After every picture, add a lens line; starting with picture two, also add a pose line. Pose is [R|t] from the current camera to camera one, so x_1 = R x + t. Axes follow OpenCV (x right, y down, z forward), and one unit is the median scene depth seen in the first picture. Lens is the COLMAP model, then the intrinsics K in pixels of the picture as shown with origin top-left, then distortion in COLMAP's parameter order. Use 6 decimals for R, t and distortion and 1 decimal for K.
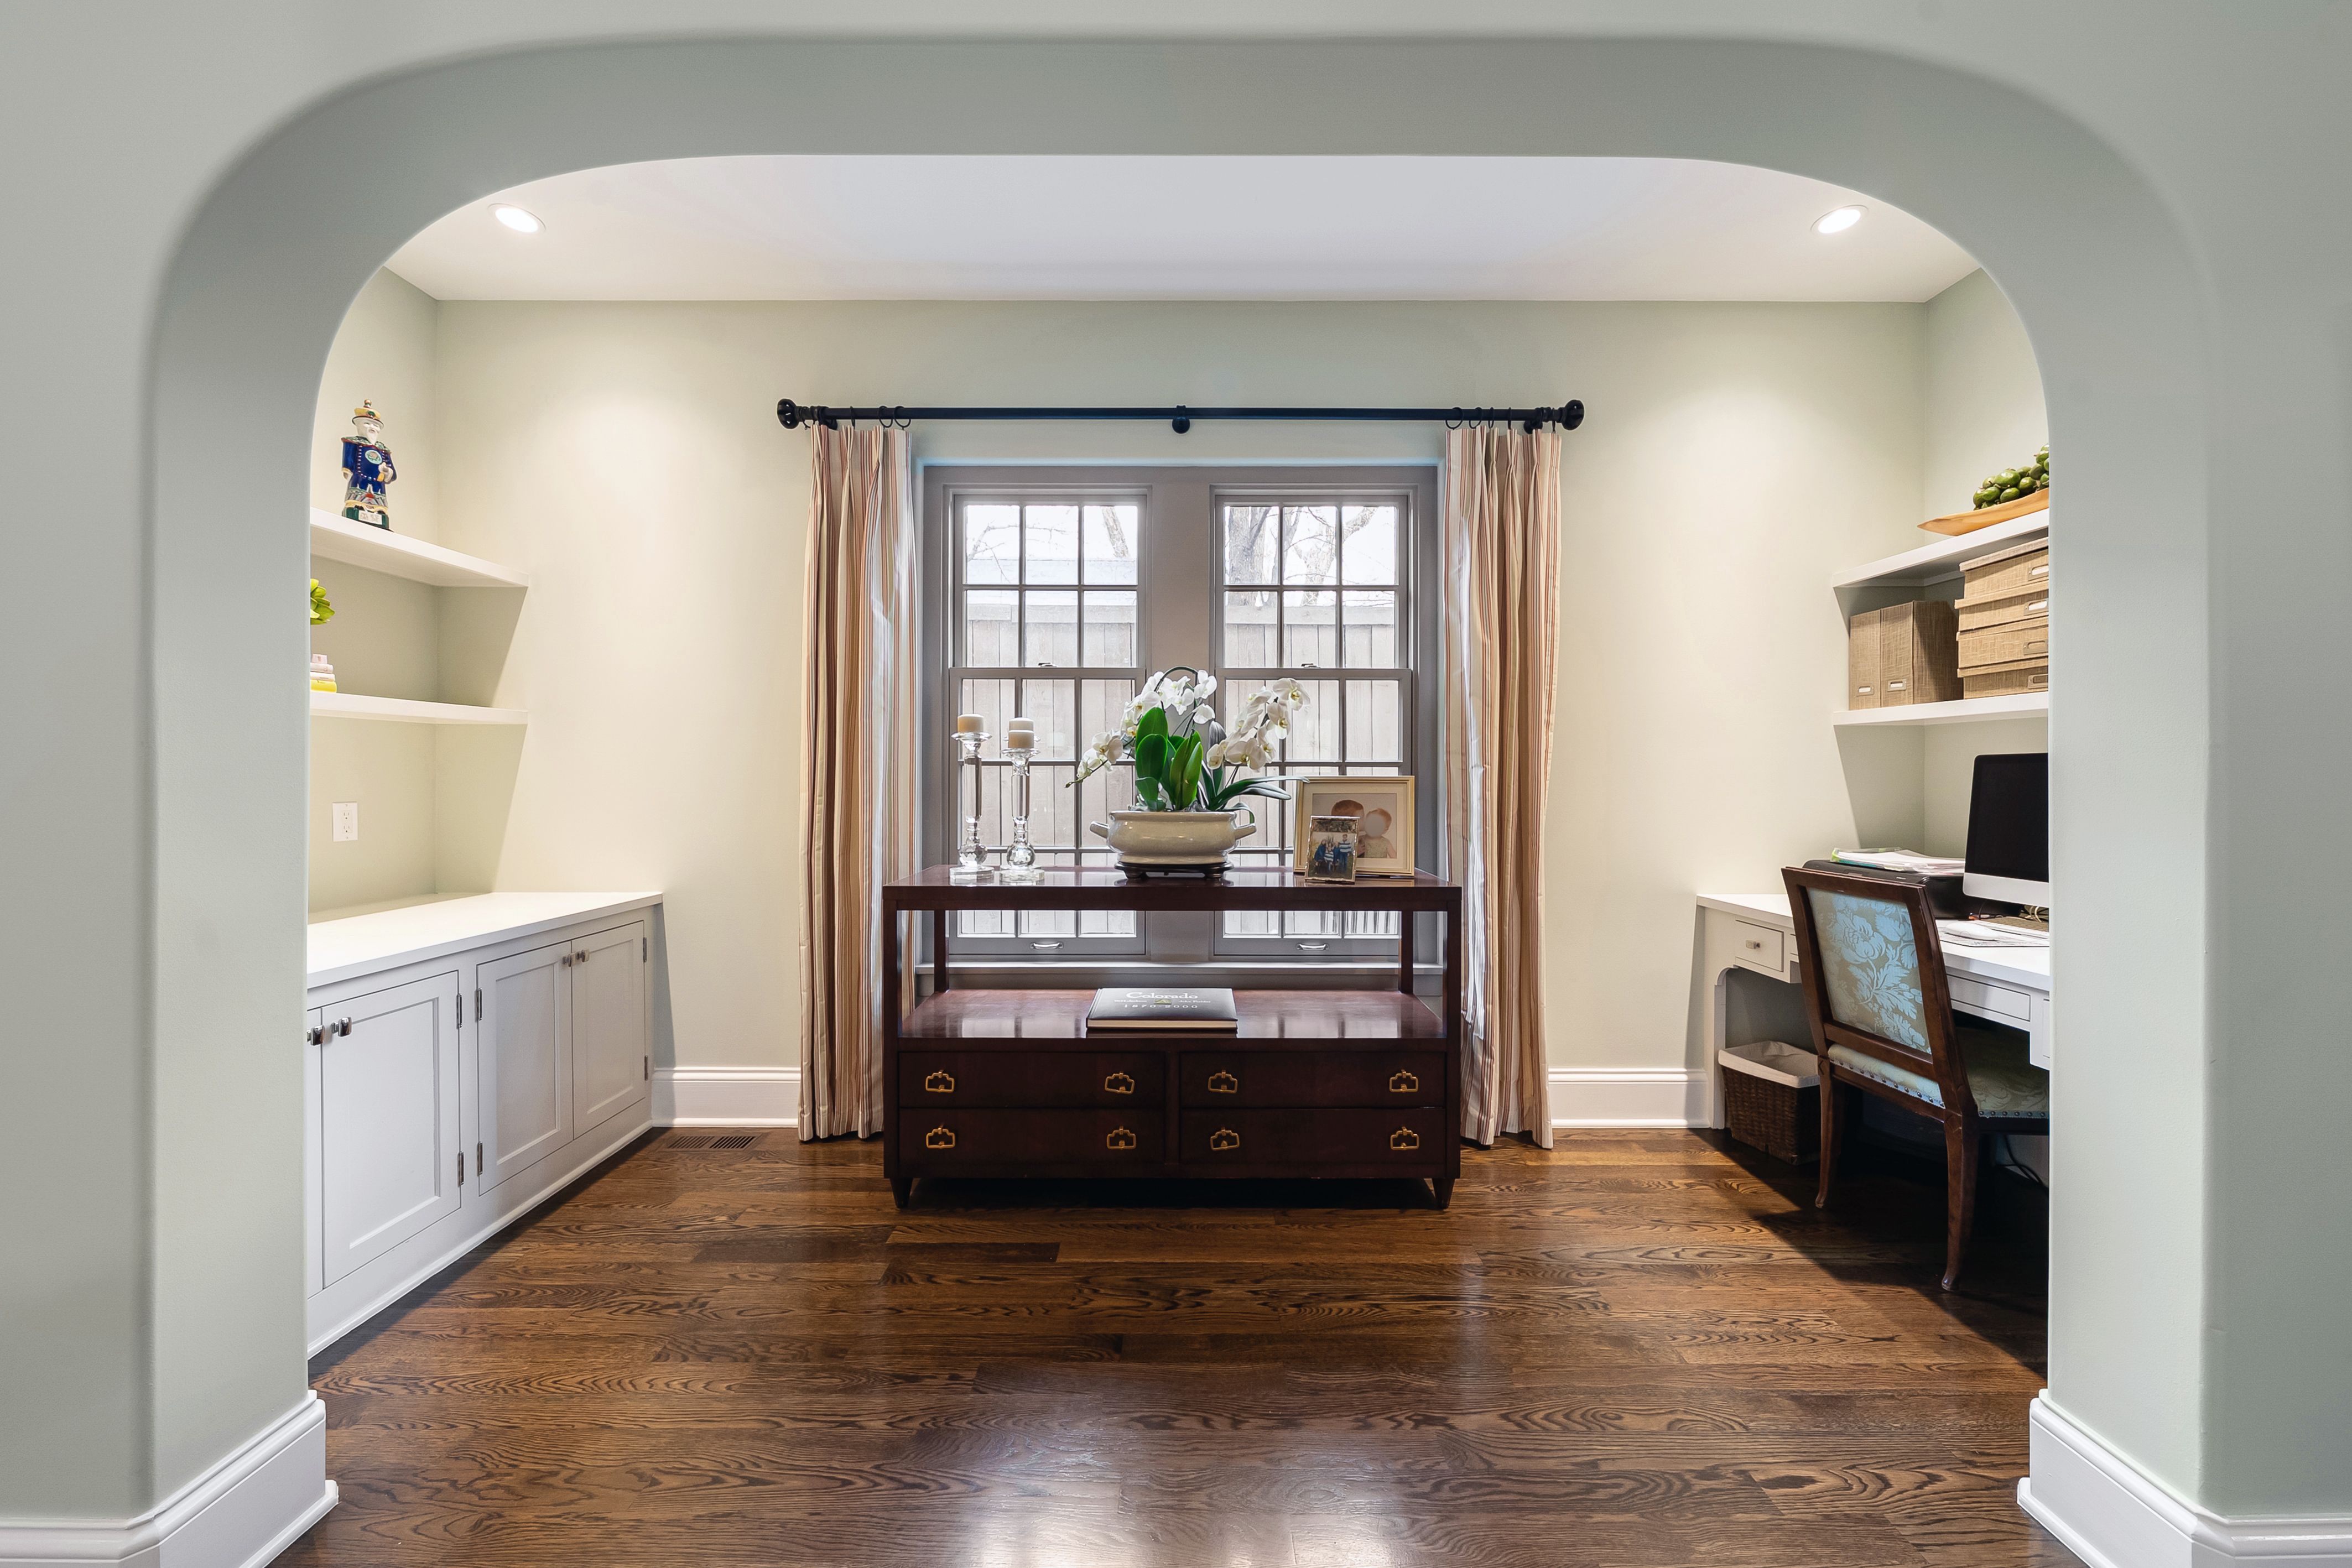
lens RADIAL K [[856.2, 0, 1181.3], [0, 856.2, 784.9], [0, 0, 1]] dist [0.001808, 0.000021]
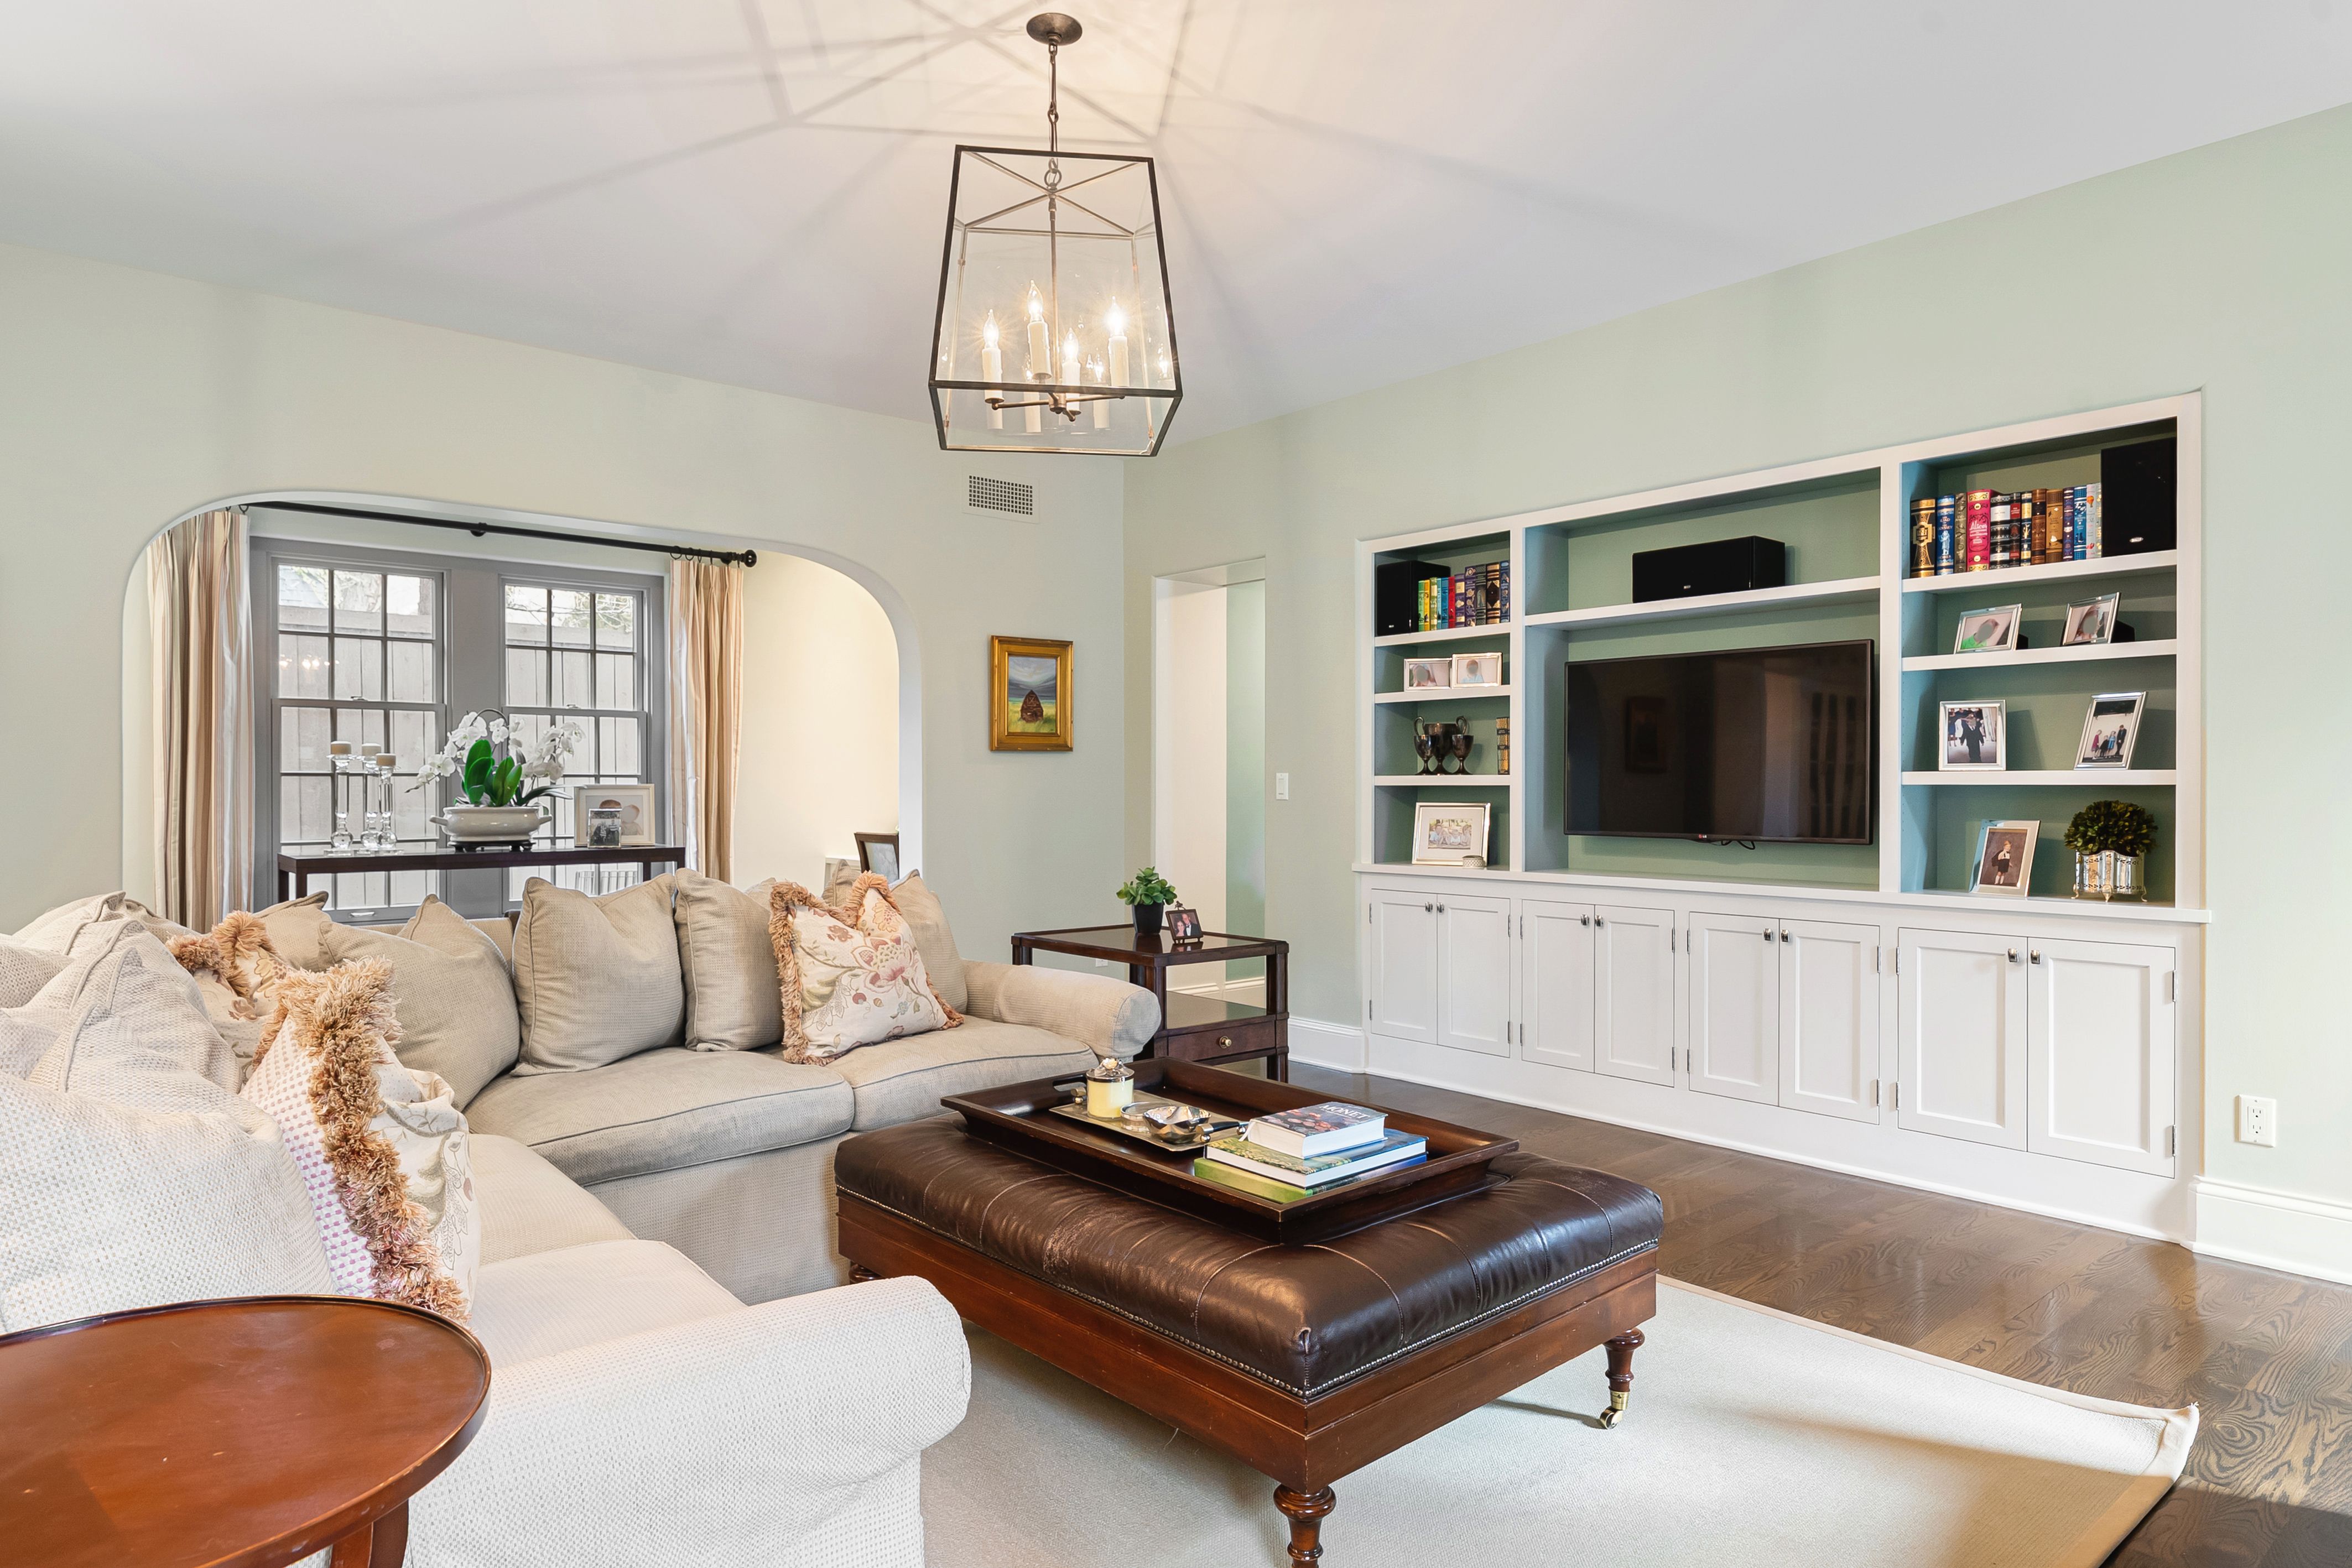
lens RADIAL K [[1343.2, 0, 1189.1], [0, 1343.2, 785.9], [0, 0, 1]] dist [-0.001512, -0.000284]
pose [[0.763307, 0.000047, 0.646035, -0.538395], [0.004682, 0.999973, -0.005605, 0.010622], [-0.646018, 0.007303, 0.763287, -1.442071]]
